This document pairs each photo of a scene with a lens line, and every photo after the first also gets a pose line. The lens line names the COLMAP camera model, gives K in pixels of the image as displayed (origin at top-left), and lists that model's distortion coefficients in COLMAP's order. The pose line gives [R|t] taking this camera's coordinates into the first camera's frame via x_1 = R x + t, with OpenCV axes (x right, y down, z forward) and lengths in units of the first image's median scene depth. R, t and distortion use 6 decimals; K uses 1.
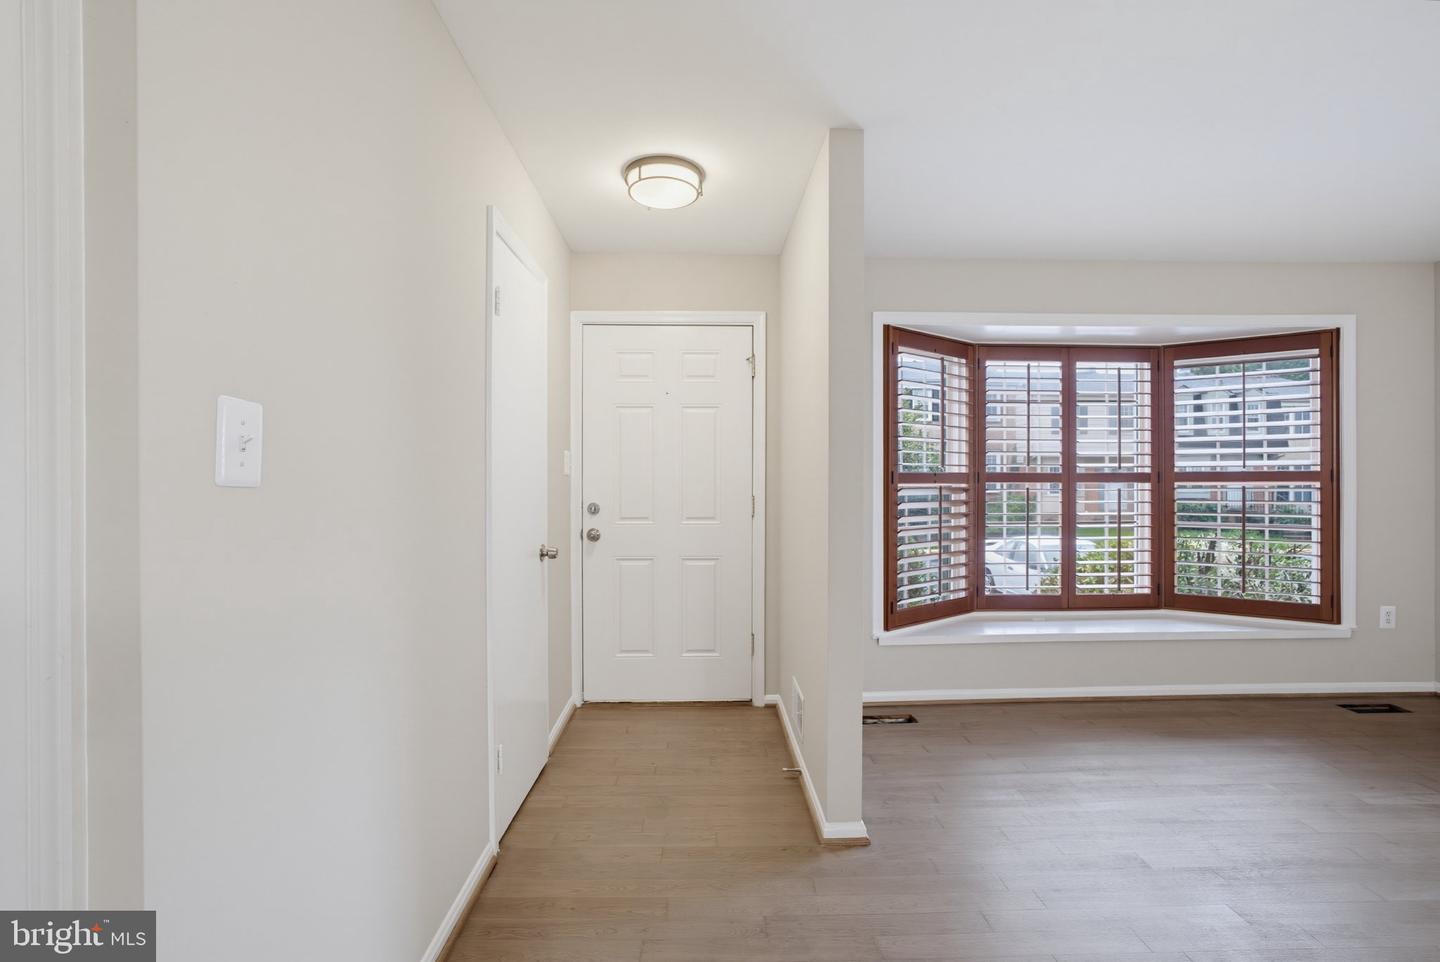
lens RADIAL K [[615.4, 0, 716.9], [0, 615.4, 480.4], [0, 0, 1]] dist [-0.035870, 0.012344]
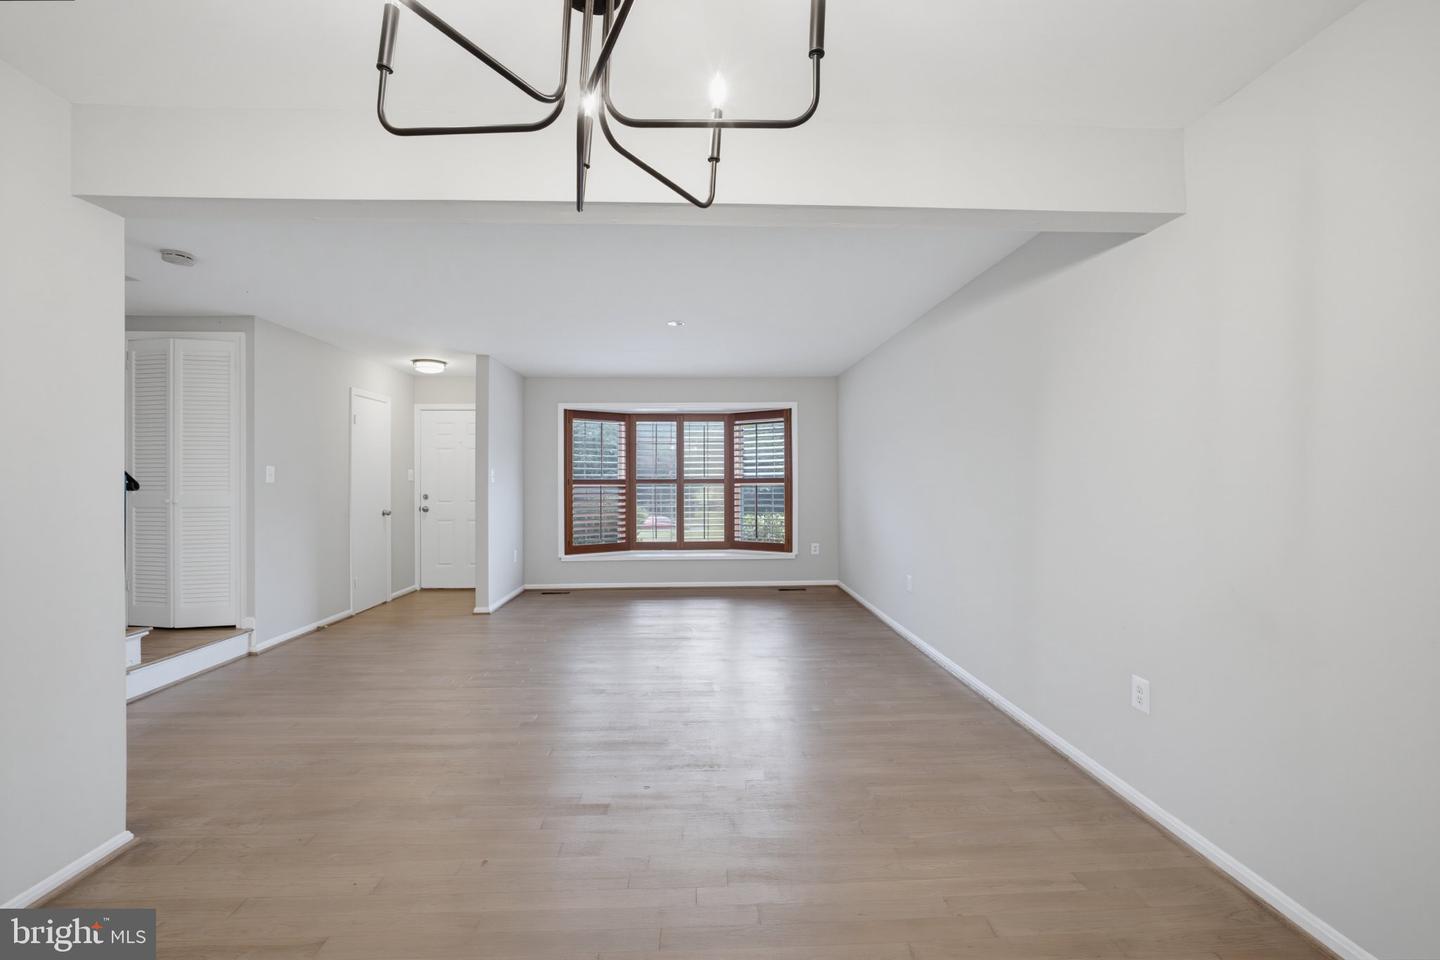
lens RADIAL K [[597.7, 0, 720.0], [0, 597.7, 480.0], [0, 0, 1]] dist [-0.033191, 0.000610]
pose [[0.999752, -0.002945, 0.022095, 0.741940], [0.003162, 0.999947, -0.009752, 0.011088], [-0.022065, 0.009820, 0.999708, -1.031895]]
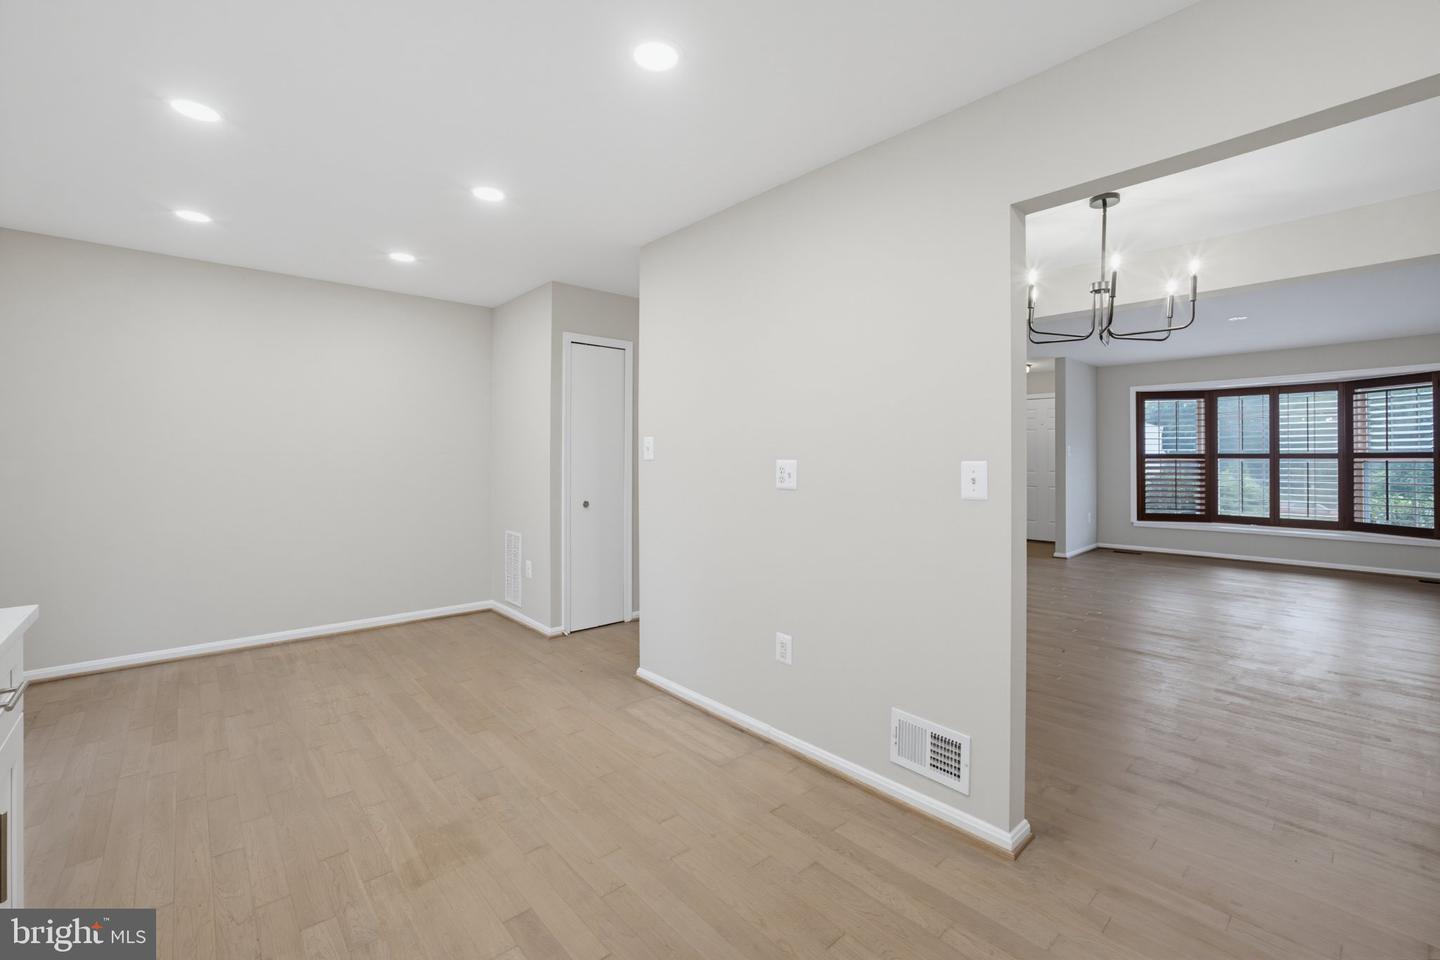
lens RADIAL K [[598.3, 0, 739.4], [0, 598.3, 451.4], [0, 0, 1]] dist [-0.029010, 0.011034]
pose [[0.661108, -0.006532, -0.750262, 0.951936], [-0.006870, 0.999867, -0.014758, 0.021591], [0.750259, 0.014911, 0.660976, -1.635573]]
